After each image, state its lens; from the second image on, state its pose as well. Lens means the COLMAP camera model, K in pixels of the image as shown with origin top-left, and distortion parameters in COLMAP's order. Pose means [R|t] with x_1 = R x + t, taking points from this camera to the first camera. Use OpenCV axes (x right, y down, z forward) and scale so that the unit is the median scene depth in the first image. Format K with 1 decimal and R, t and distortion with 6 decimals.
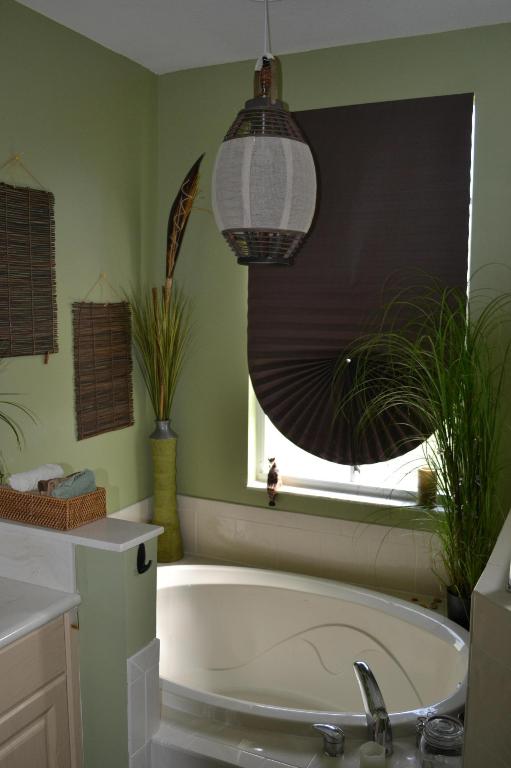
lens RADIAL K [[737.5, 0, 225.4], [0, 737.5, 394.1], [0, 0, 1]] dist [-0.067857, 0.000000]
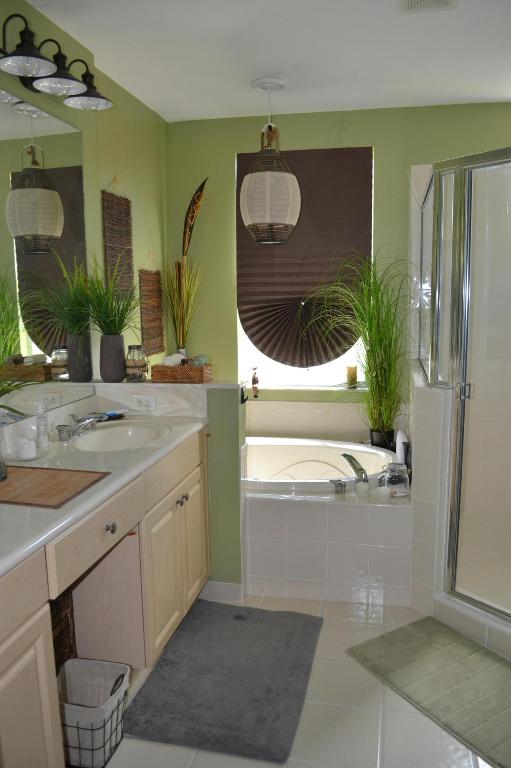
lens RADIAL K [[616.1, 0, 256.2], [0, 616.1, 383.5], [0, 0, 1]] dist [-0.075769, 0.004337]
pose [[0.972277, -0.052133, 0.227946, -0.258903], [0.045993, 0.998424, 0.032170, 0.084165], [-0.229264, -0.020795, 0.973142, -0.327761]]
